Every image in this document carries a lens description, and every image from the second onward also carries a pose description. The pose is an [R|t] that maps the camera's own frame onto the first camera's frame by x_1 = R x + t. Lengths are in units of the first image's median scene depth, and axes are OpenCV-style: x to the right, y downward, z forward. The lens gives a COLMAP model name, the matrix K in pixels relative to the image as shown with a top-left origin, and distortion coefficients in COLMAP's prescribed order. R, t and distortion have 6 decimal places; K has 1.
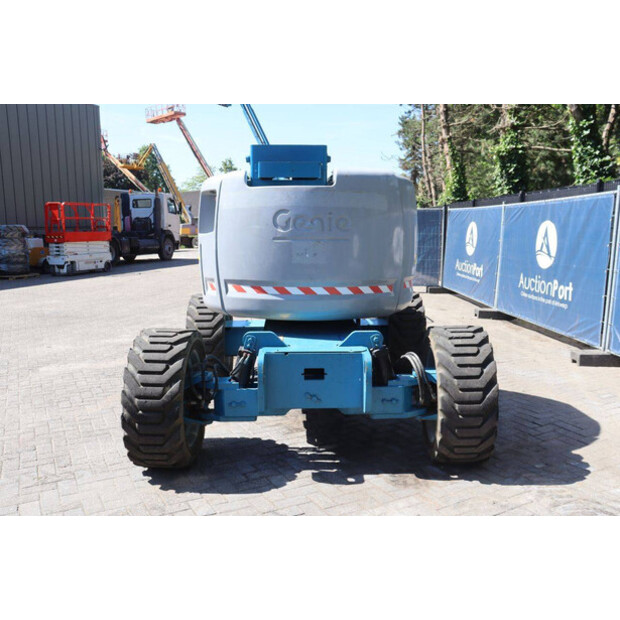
lens RADIAL K [[566.1, 0, 312.4], [0, 566.1, 313.3], [0, 0, 1]] dist [-0.084934, 0.000000]
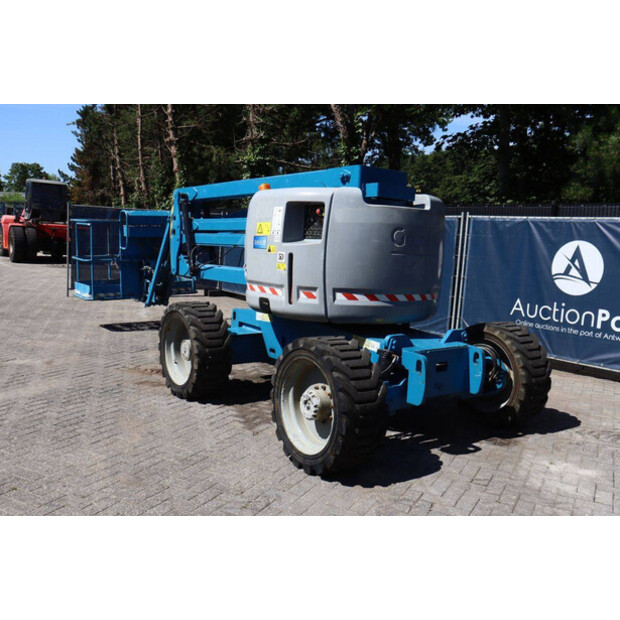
lens RADIAL K [[580.8, 0, 311.7], [0, 580.8, 312.5], [0, 0, 1]] dist [-0.061418, 0.000000]
pose [[0.814234, -0.032541, 0.579625, -0.836280], [0.035446, 0.999352, 0.006310, -0.022979], [-0.579454, 0.015407, 0.814859, 0.140000]]
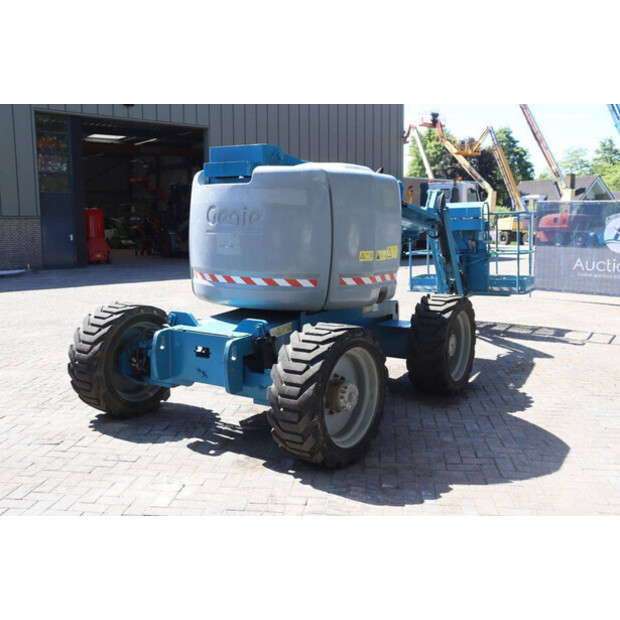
lens RADIAL K [[636.3, 0, 306.3], [0, 636.3, 306.3], [0, 0, 1]] dist [-0.040670, 0.000000]
pose [[0.831907, 0.081220, -0.548939, 0.769513], [-0.090135, 0.995872, 0.010749, -0.013375], [0.547546, 0.040536, 0.835793, 0.051458]]
